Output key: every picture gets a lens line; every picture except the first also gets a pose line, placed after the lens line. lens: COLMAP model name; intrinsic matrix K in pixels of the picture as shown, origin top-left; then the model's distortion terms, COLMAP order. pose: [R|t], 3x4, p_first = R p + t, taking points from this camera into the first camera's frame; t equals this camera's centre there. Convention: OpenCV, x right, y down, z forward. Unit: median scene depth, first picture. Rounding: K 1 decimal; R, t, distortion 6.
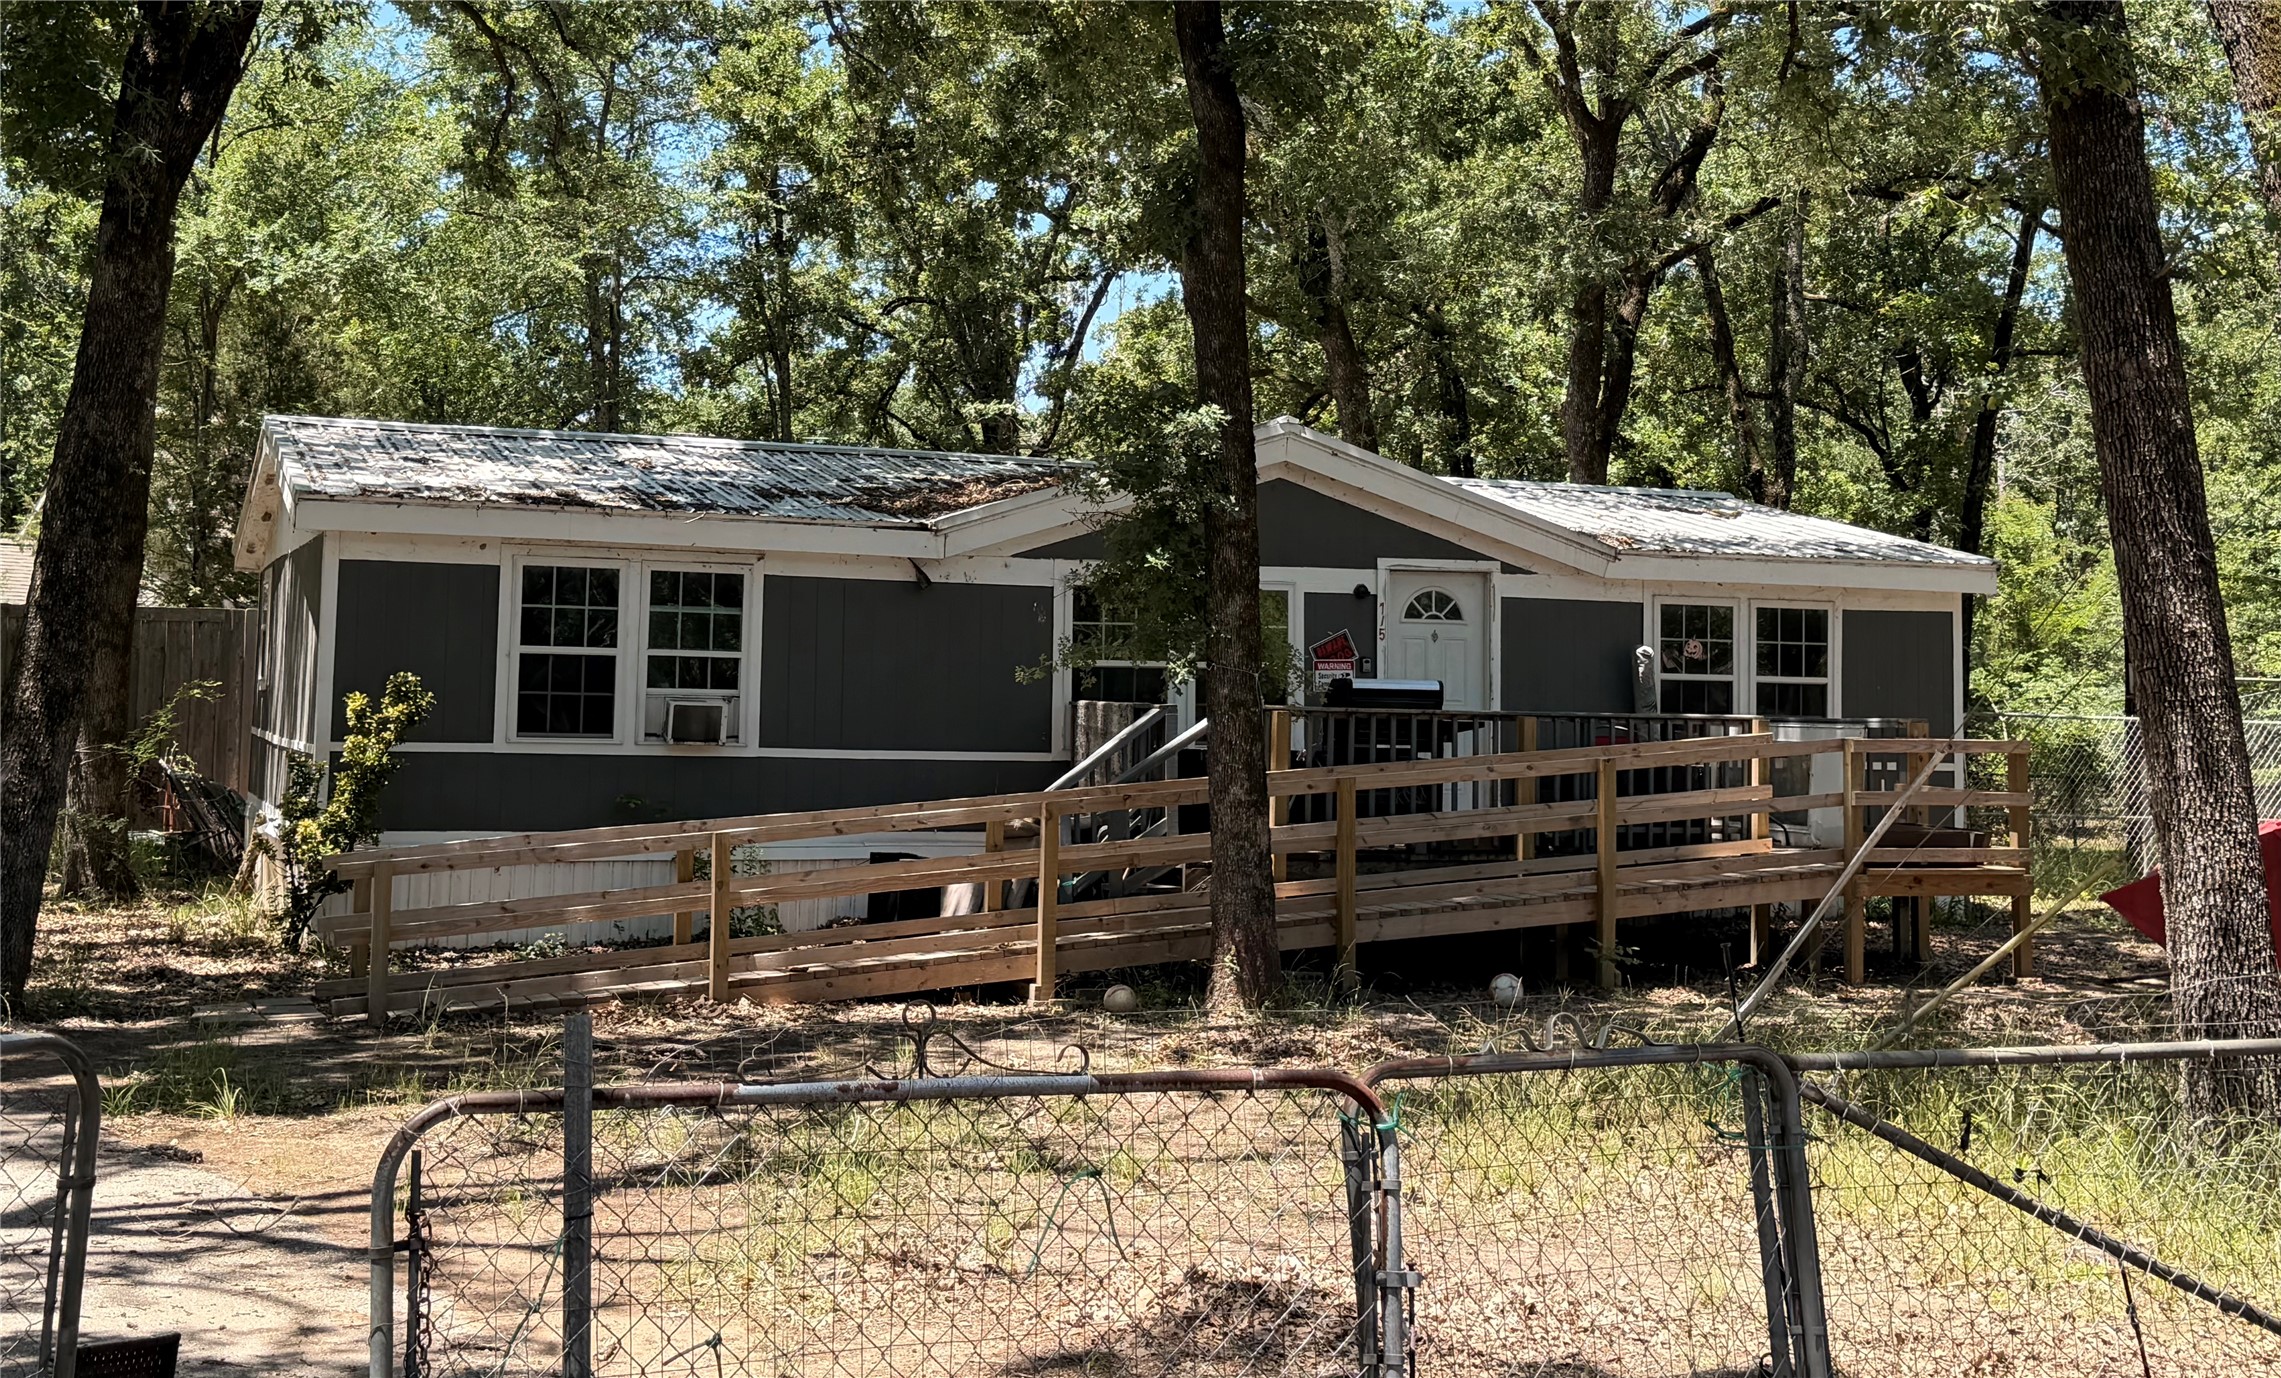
lens RADIAL K [[2853.4, 0, 1143.8], [0, 2853.4, 523.8], [0, 0, 1]] dist [0.139073, 0.017096]
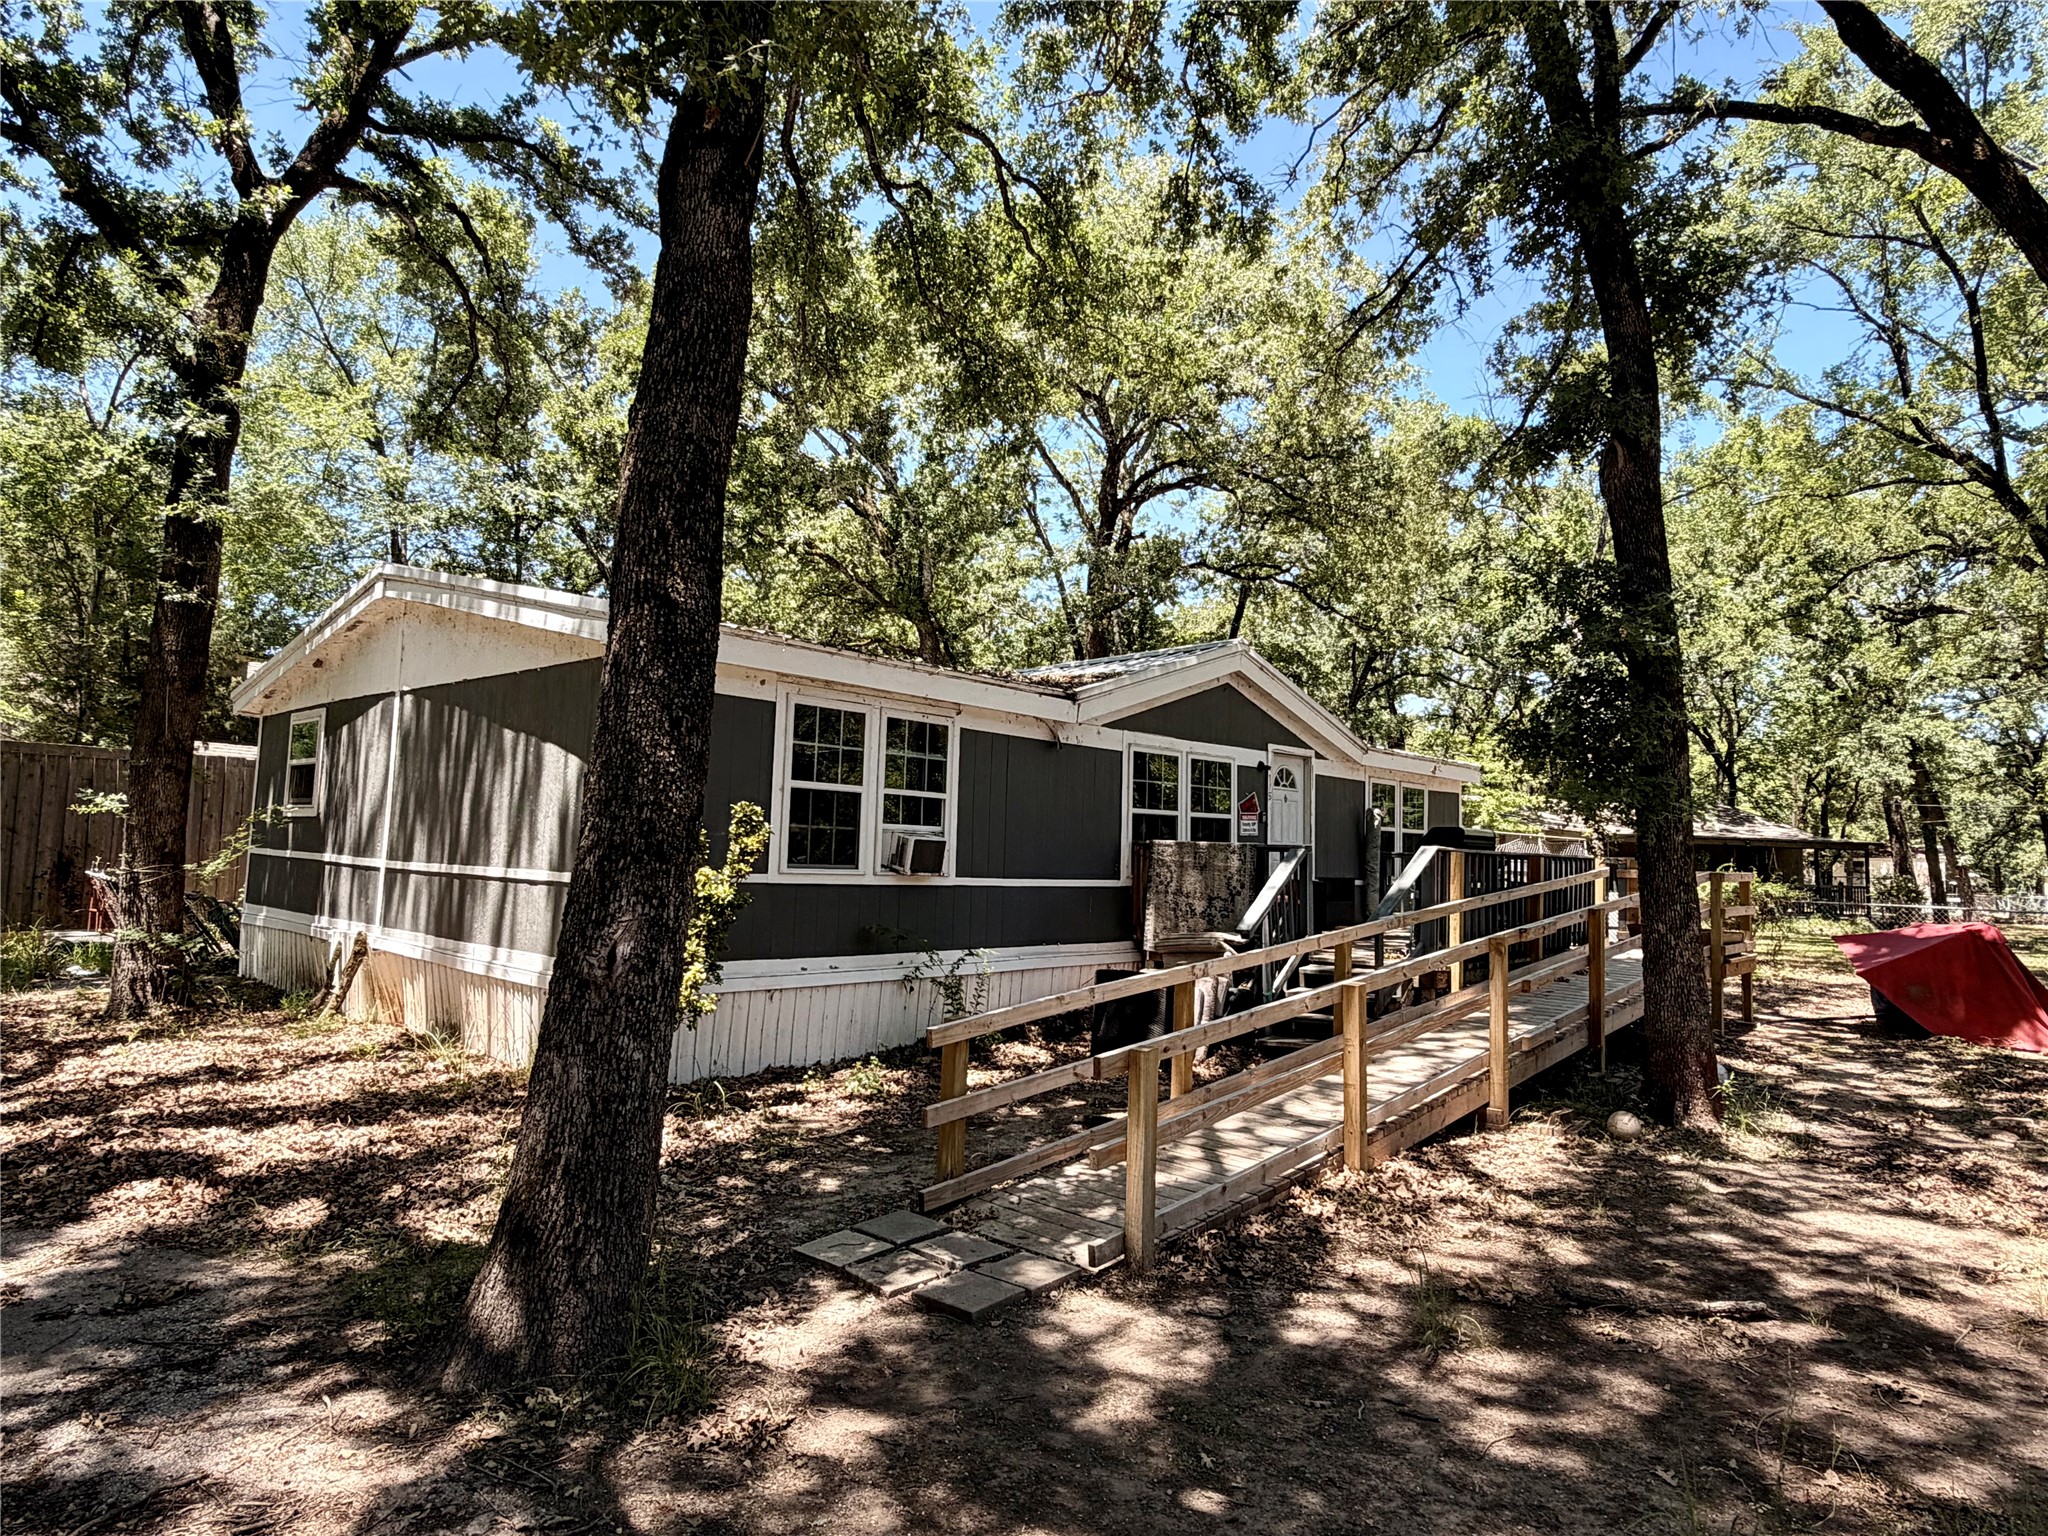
lens RADIAL K [[1192.6, 0, 1024.0], [0, 1192.6, 768.0], [0, 0, 1]] dist [0.004475, -0.000842]
pose [[0.890464, 0.040032, 0.453289, -0.331866], [-0.041816, 0.999107, -0.006091, 0.036558], [-0.453128, -0.013530, 0.891343, 0.568693]]
